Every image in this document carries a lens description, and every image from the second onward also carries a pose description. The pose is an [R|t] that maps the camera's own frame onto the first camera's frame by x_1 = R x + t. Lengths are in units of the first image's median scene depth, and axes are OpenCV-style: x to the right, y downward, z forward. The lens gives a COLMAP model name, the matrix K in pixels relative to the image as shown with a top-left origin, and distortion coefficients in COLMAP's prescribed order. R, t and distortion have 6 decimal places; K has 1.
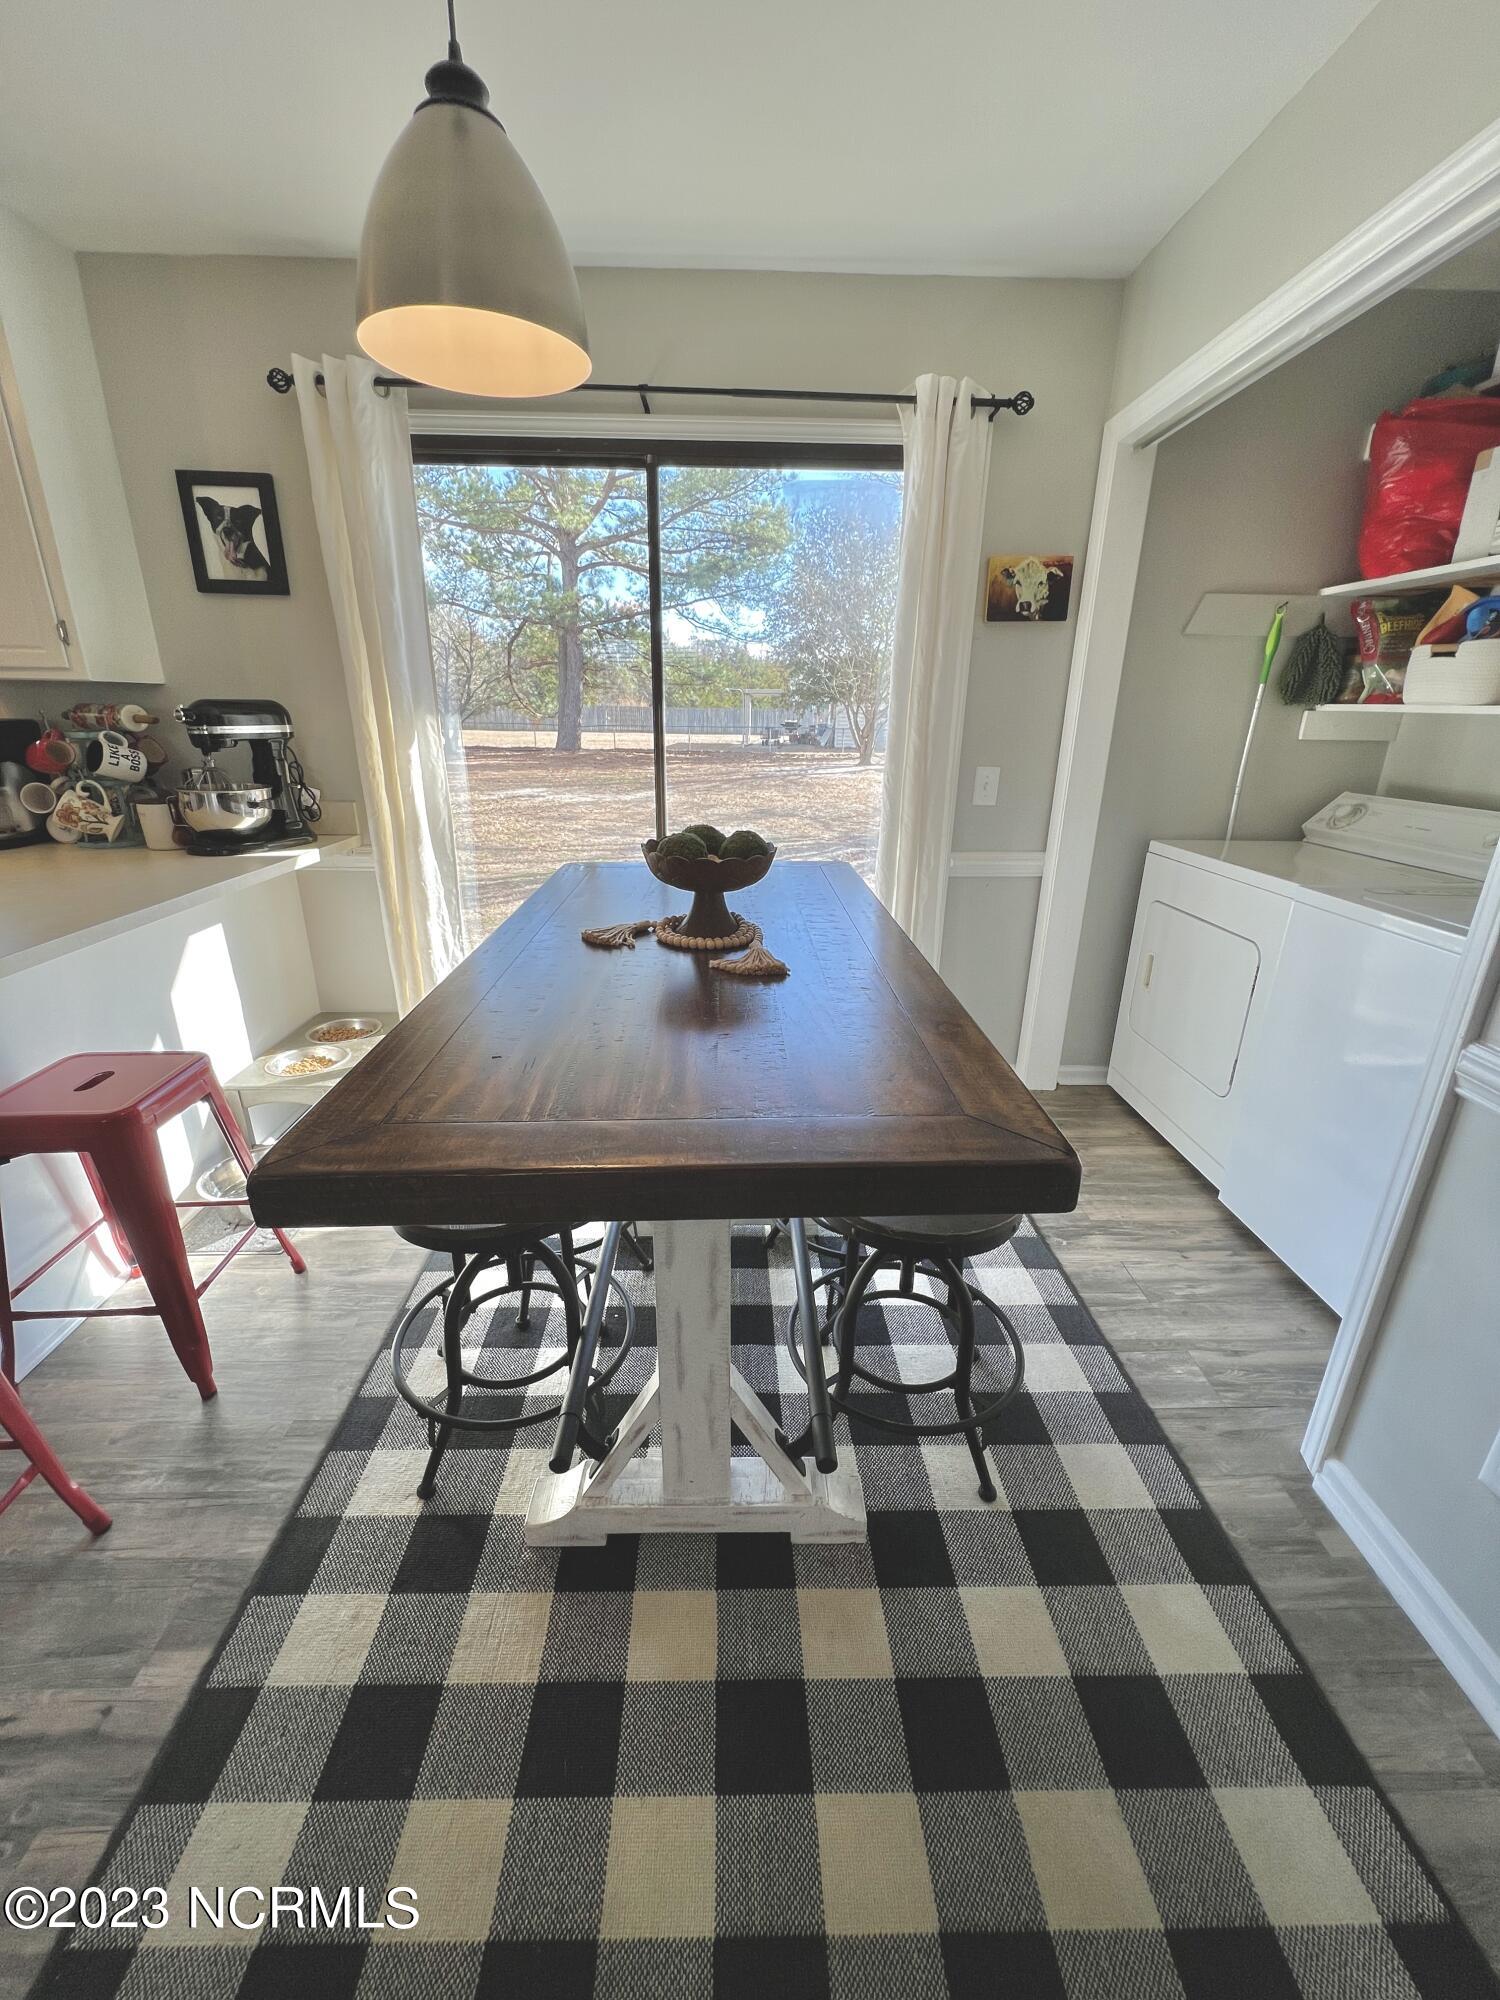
lens RADIAL K [[800.2, 0, 750.0], [0, 800.2, 1000.0], [0, 0, 1]] dist [-0.001603, 0.000582]
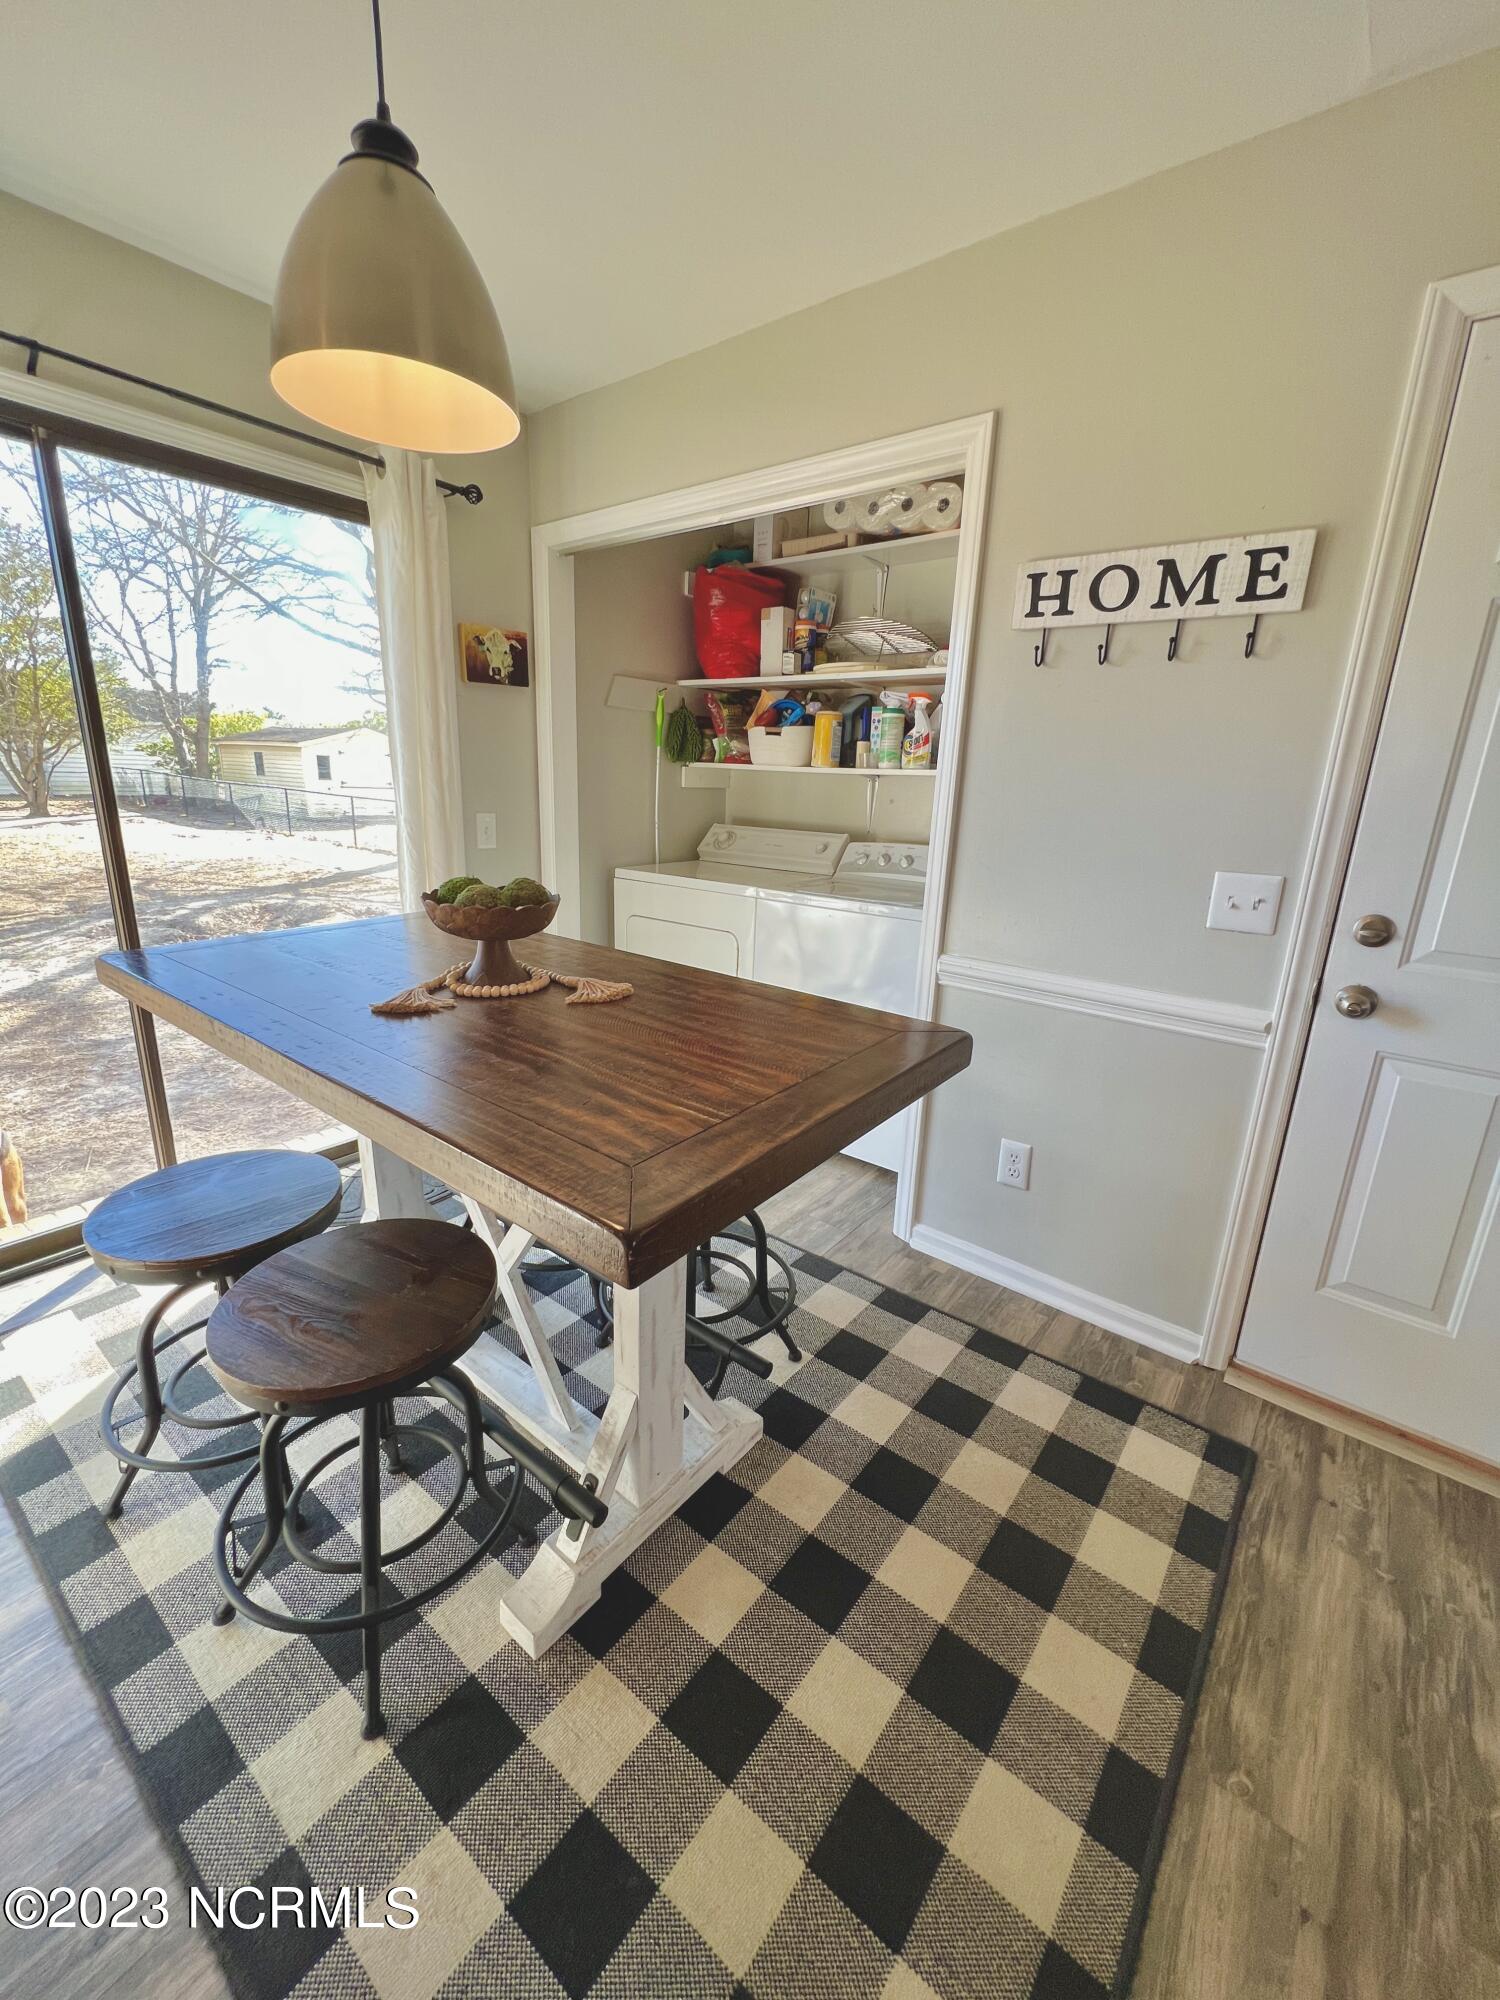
lens RADIAL K [[809.8, 0, 750.0], [0, 809.8, 1000.0], [0, 0, 1]] dist [0.000999, 0.000245]
pose [[0.635658, -0.199680, 0.745699, -0.391845], [0.239004, 0.969411, 0.055849, -0.026230], [-0.734041, 0.142724, 0.663938, 0.056043]]
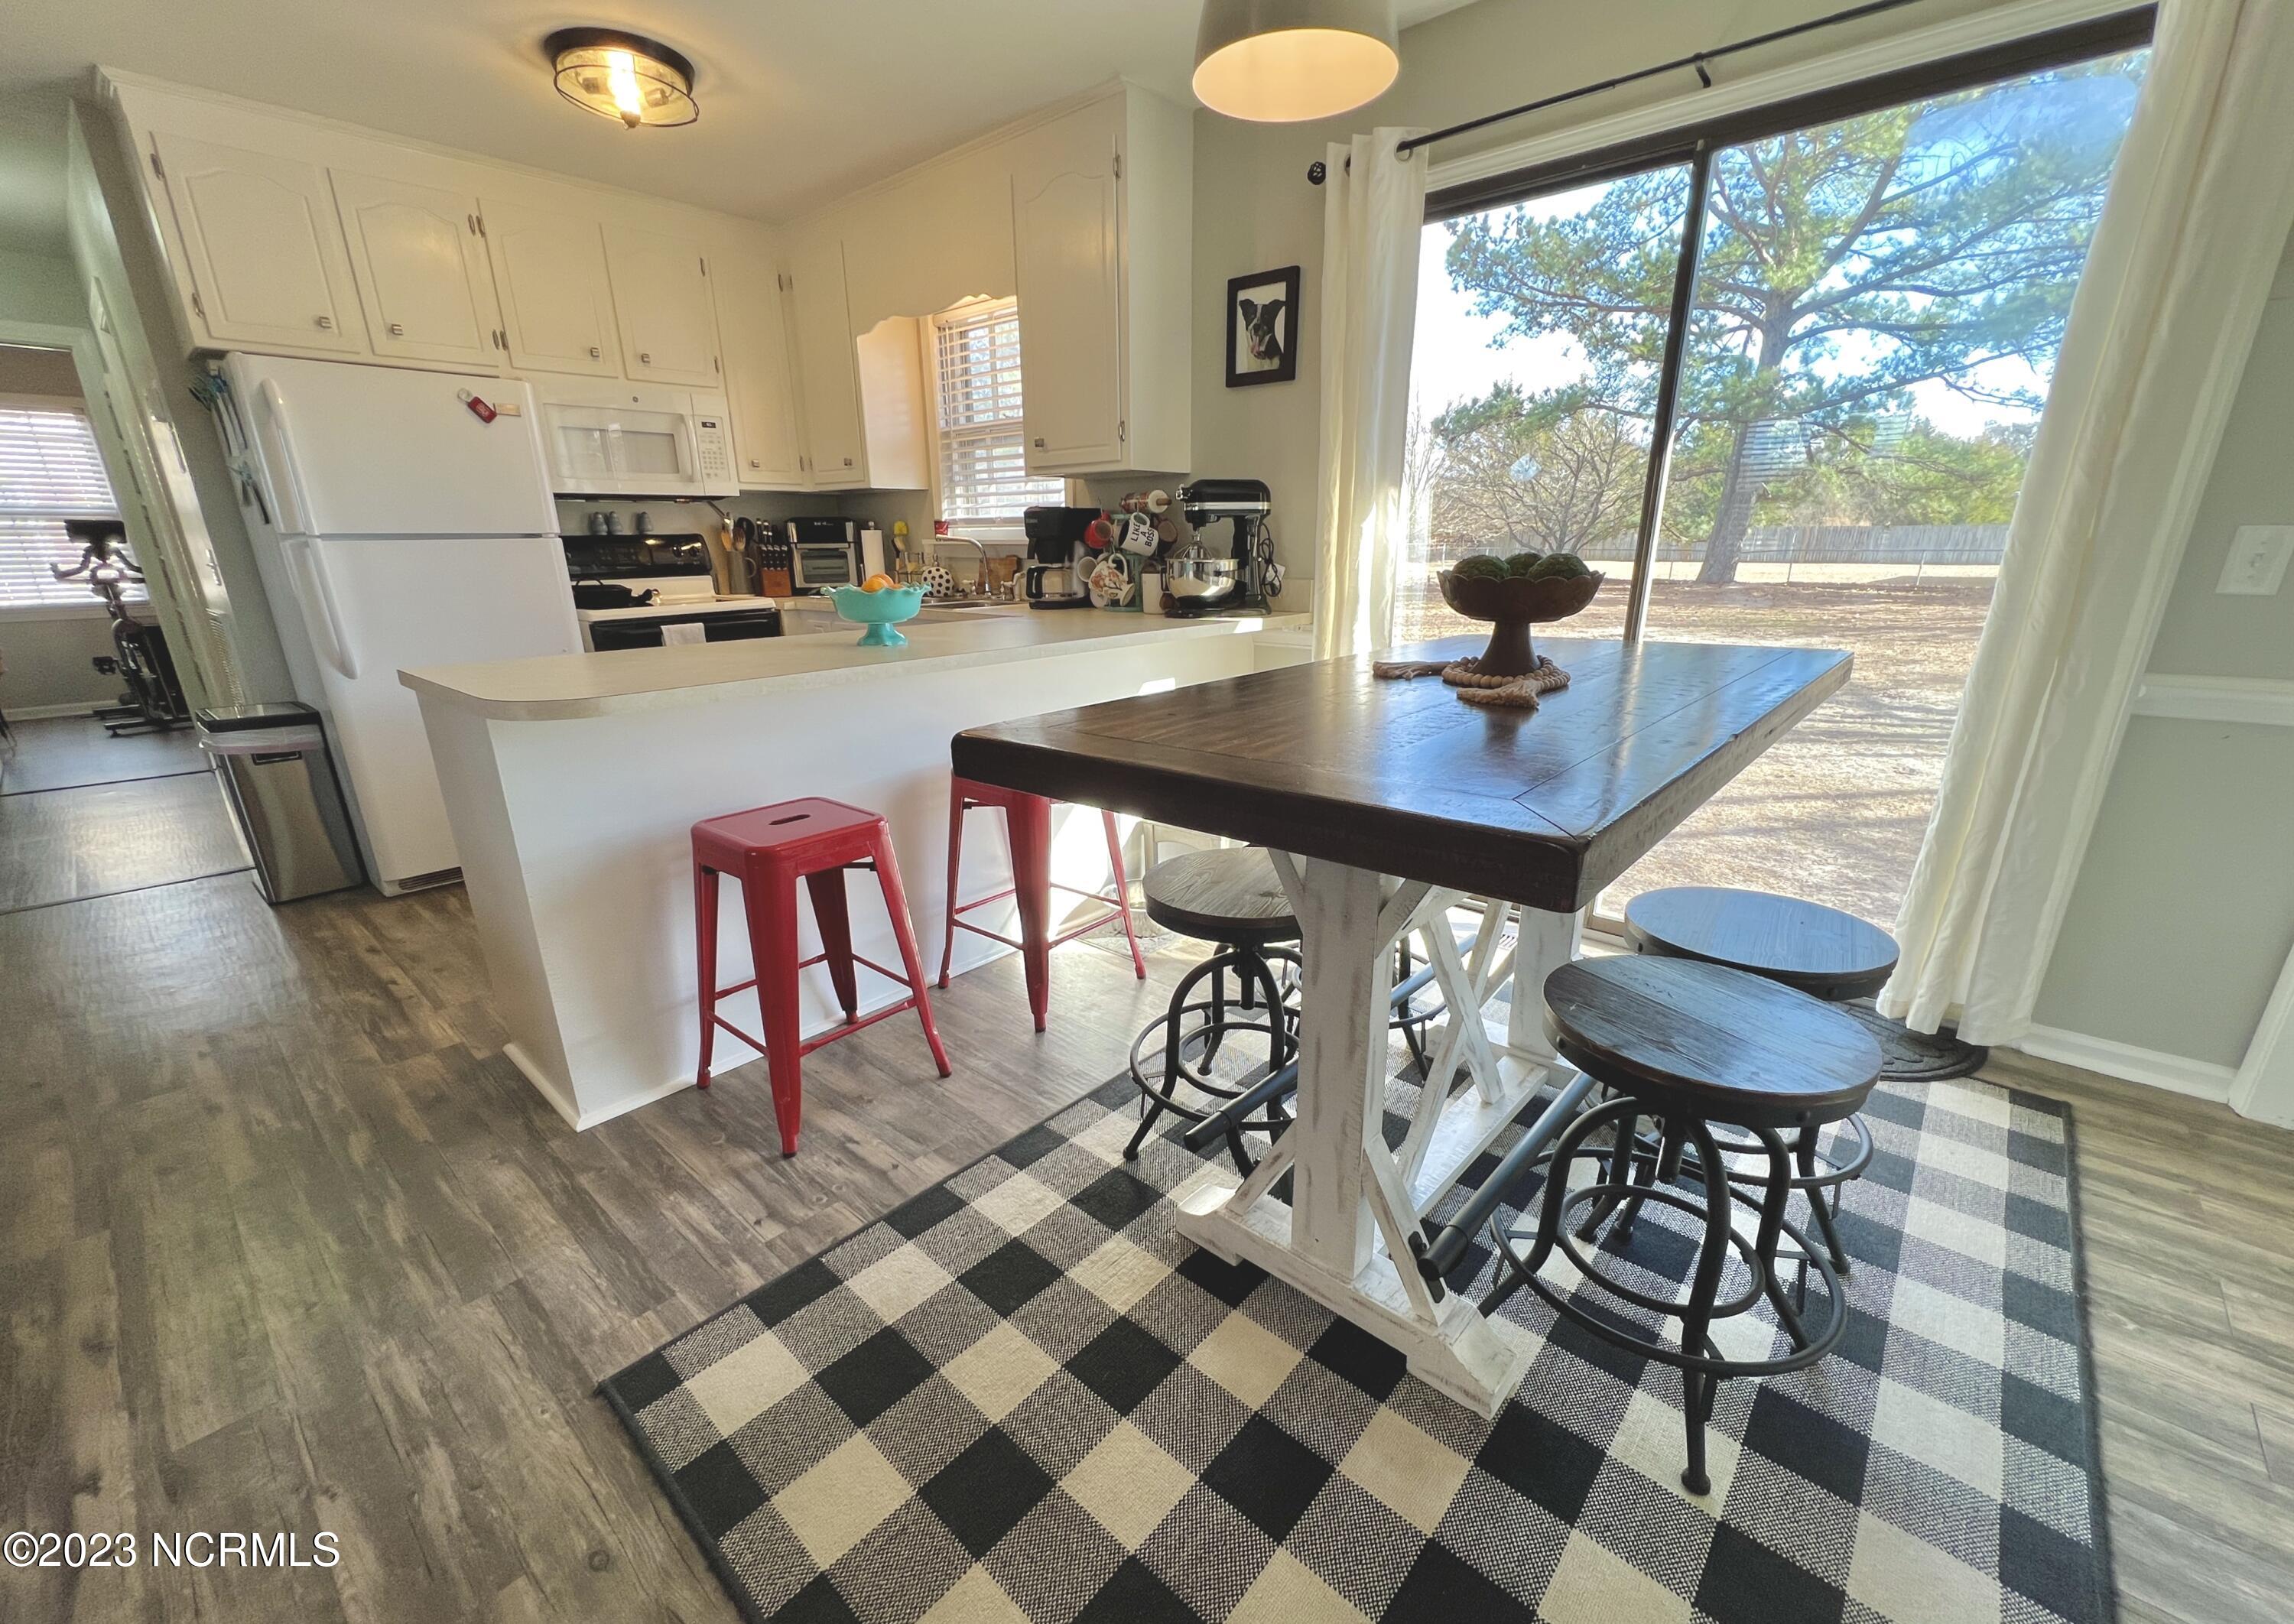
lens RADIAL K [[936.8, 0, 1138.9], [0, 936.8, 862.7], [0, 0, 1]] dist [-0.000492, -0.000331]
pose [[0.722244, 0.205614, -0.660368, 0.235520], [-0.218006, 0.973796, 0.064771, 0.084602], [0.656381, 0.097184, 0.748144, 0.000273]]
